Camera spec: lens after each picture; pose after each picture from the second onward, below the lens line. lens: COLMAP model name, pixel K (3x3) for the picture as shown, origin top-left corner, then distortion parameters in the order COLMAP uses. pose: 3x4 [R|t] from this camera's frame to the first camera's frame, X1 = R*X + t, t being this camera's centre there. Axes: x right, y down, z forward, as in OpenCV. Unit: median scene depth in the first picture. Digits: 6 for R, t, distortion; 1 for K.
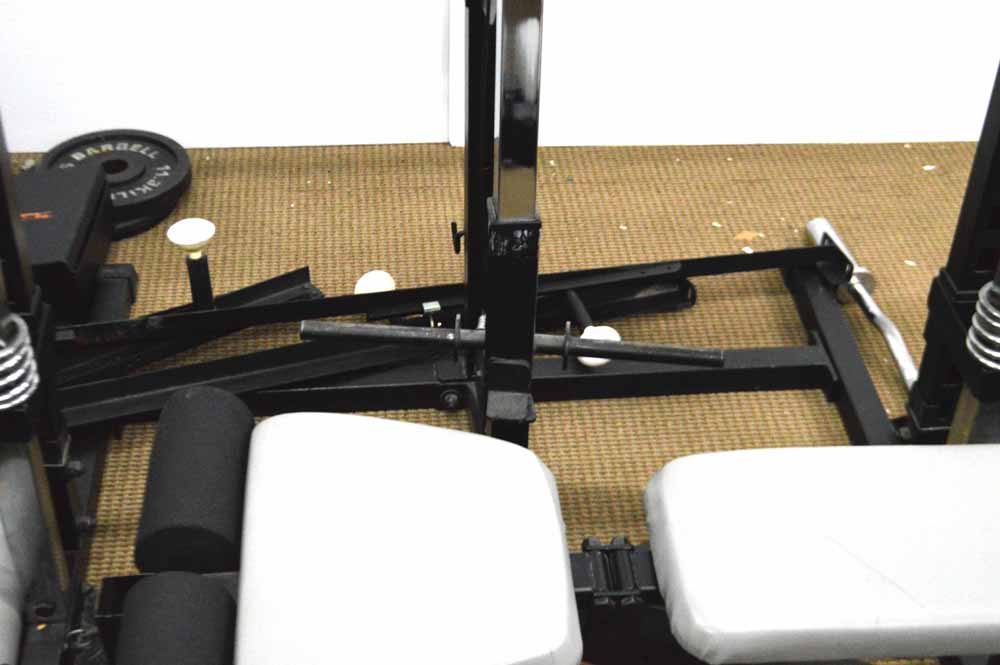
lens RADIAL K [[1444.7, 0, 500.0], [0, 1444.7, 332.5], [0, 0, 1]] dist [-0.015181, -0.066722]
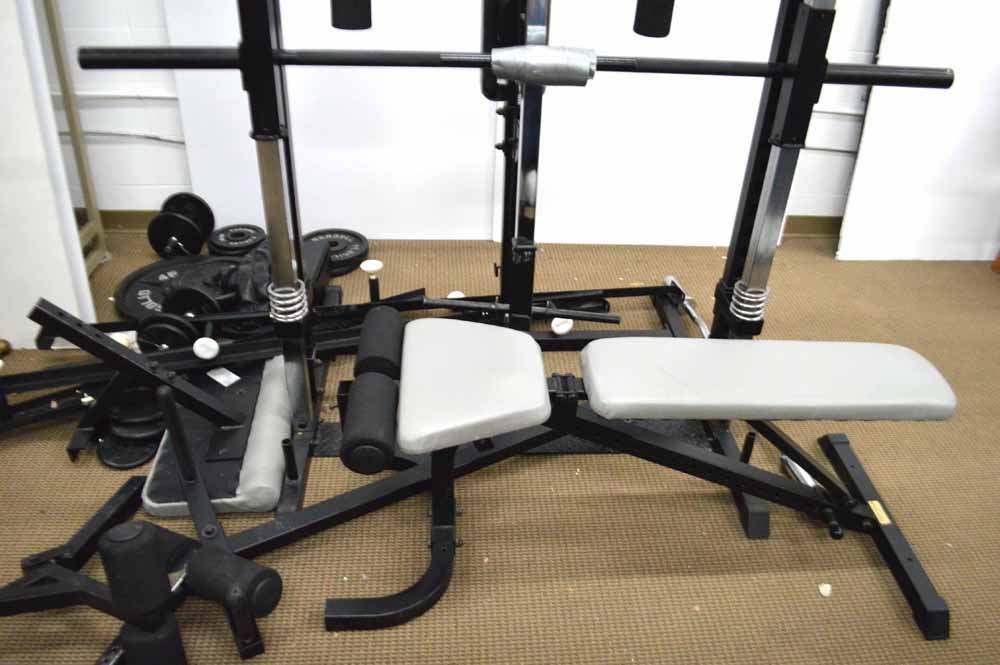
lens RADIAL K [[789.6, 0, 500.0], [0, 789.6, 332.5], [0, 0, 1]] dist [-0.088454, 0.010510]
pose [[0.999580, 0.023786, -0.016578, -0.003045], [-0.025049, 0.996427, -0.080654, 0.114234], [0.014601, 0.081035, 0.996604, -0.141791]]
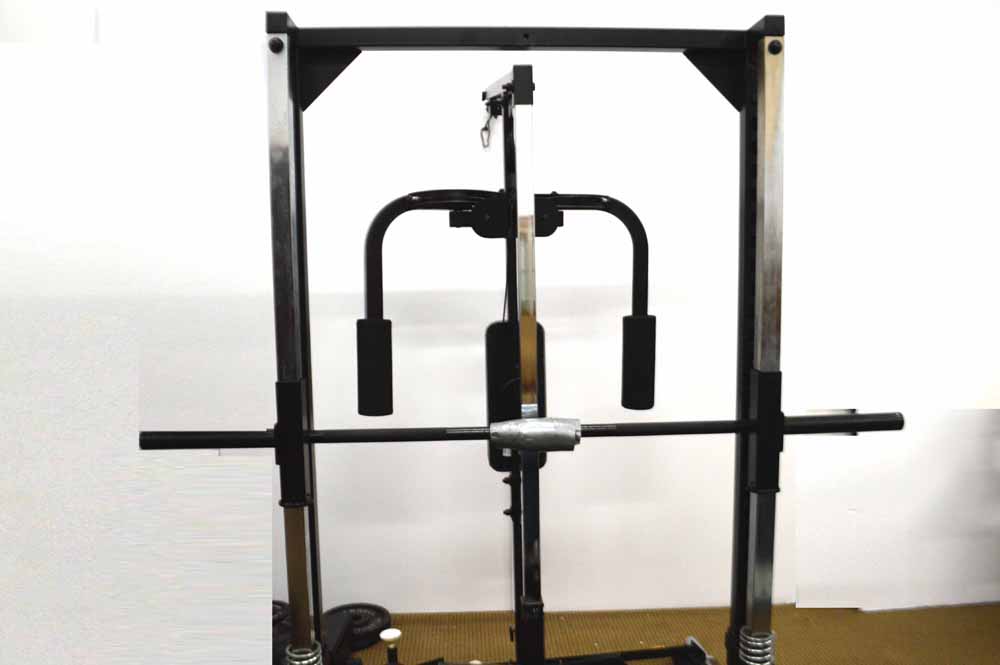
lens RADIAL K [[789.6, 0, 500.0], [0, 789.6, 332.5], [0, 0, 1]] dist [-0.088454, 0.010510]
pose [[0.997304, -0.039869, -0.061603, 0.040397], [0.000505, 0.843236, -0.537544, 0.172335], [0.073377, 0.536063, 0.840983, -0.213520]]
